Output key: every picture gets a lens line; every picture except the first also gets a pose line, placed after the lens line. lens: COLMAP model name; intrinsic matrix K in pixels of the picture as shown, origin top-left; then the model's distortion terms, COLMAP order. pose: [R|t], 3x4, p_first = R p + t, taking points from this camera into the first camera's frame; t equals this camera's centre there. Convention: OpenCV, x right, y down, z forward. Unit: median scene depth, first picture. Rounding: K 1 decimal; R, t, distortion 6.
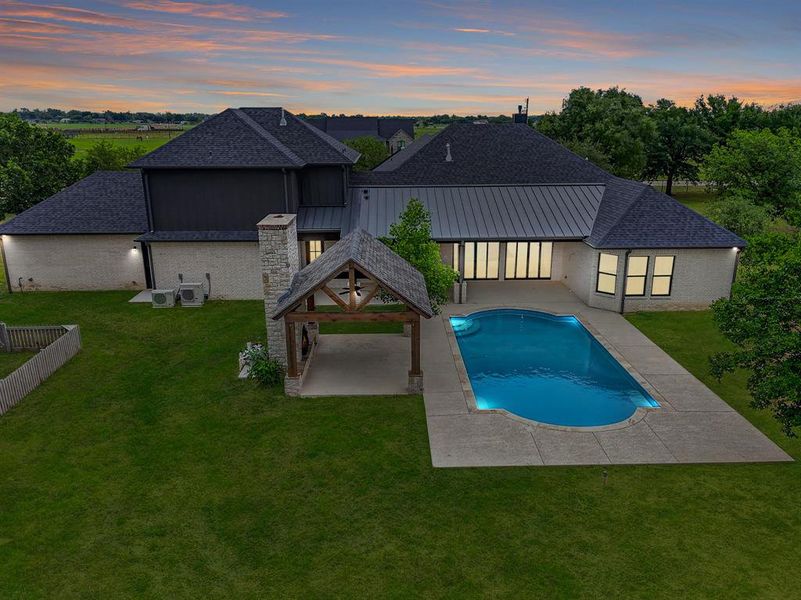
lens RADIAL K [[608.6, 0, 401.3], [0, 608.6, 294.9], [0, 0, 1]] dist [0.102399, -0.143359]
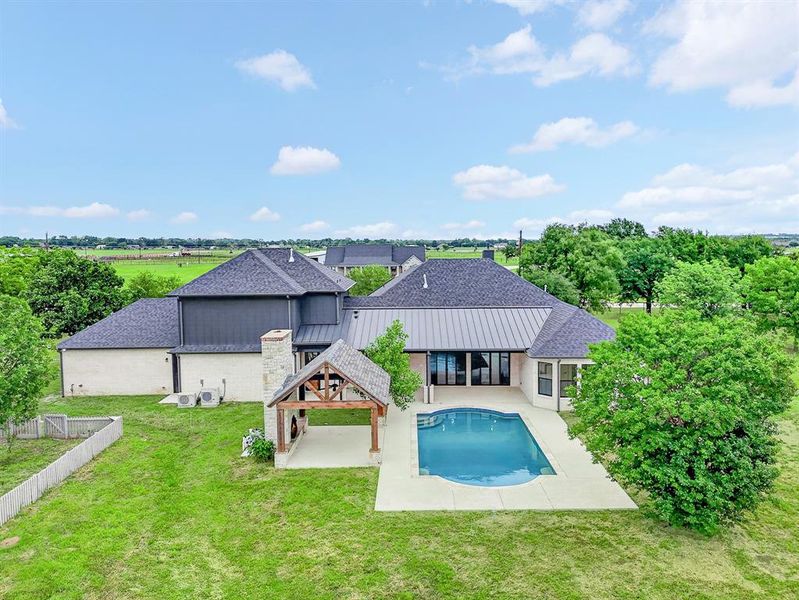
lens RADIAL K [[607.0, 0, 400.3], [0, 607.0, 294.9], [0, 0, 1]] dist [0.102399, -0.143359]
pose [[0.999477, -0.004007, -0.032080, 0.085958], [-0.002292, 0.981007, -0.193961, 0.039898], [0.032248, 0.193933, 0.980485, -0.247013]]
